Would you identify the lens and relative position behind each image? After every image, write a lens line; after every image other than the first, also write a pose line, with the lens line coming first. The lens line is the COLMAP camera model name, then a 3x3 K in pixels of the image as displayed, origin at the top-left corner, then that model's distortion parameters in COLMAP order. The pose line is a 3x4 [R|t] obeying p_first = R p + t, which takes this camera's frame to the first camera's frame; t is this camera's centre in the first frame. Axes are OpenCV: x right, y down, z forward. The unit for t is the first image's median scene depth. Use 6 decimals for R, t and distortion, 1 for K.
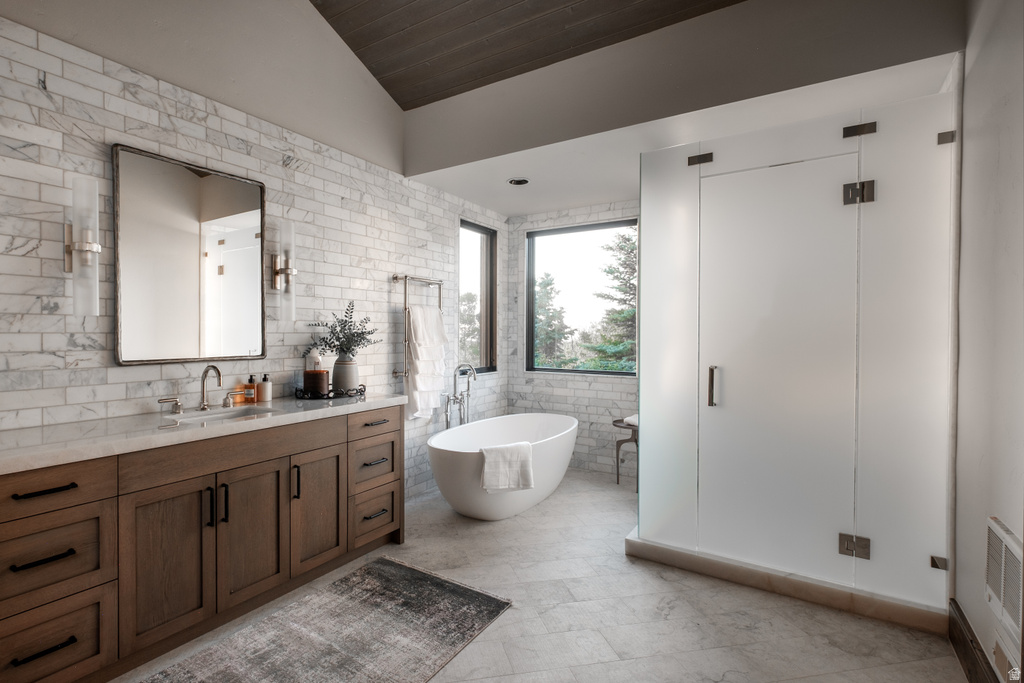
lens RADIAL K [[460.4, 0, 511.9], [0, 460.4, 344.4], [0, 0, 1]] dist [-0.002342, -0.000009]
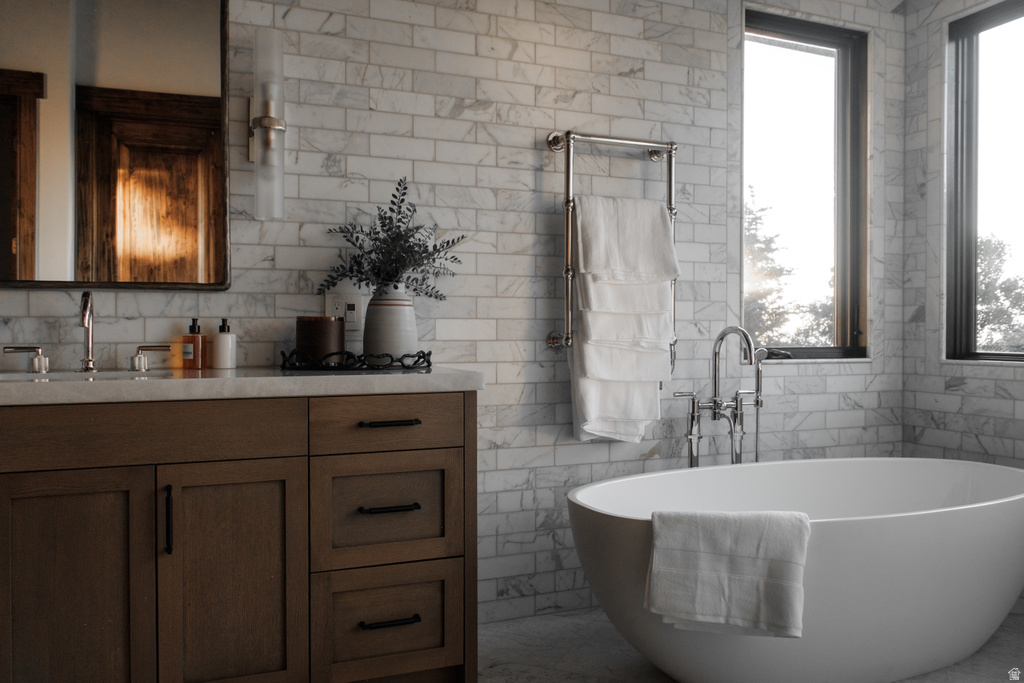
lens RADIAL K [[814.5, 0, 511.0], [0, 814.5, 340.7], [0, 0, 1]] dist [-0.016794, 0.012877]
pose [[0.825205, -0.001366, -0.564832, 0.197467], [0.002442, 0.999996, 0.001150, 0.065480], [0.564828, -0.002328, 0.825205, 0.298704]]
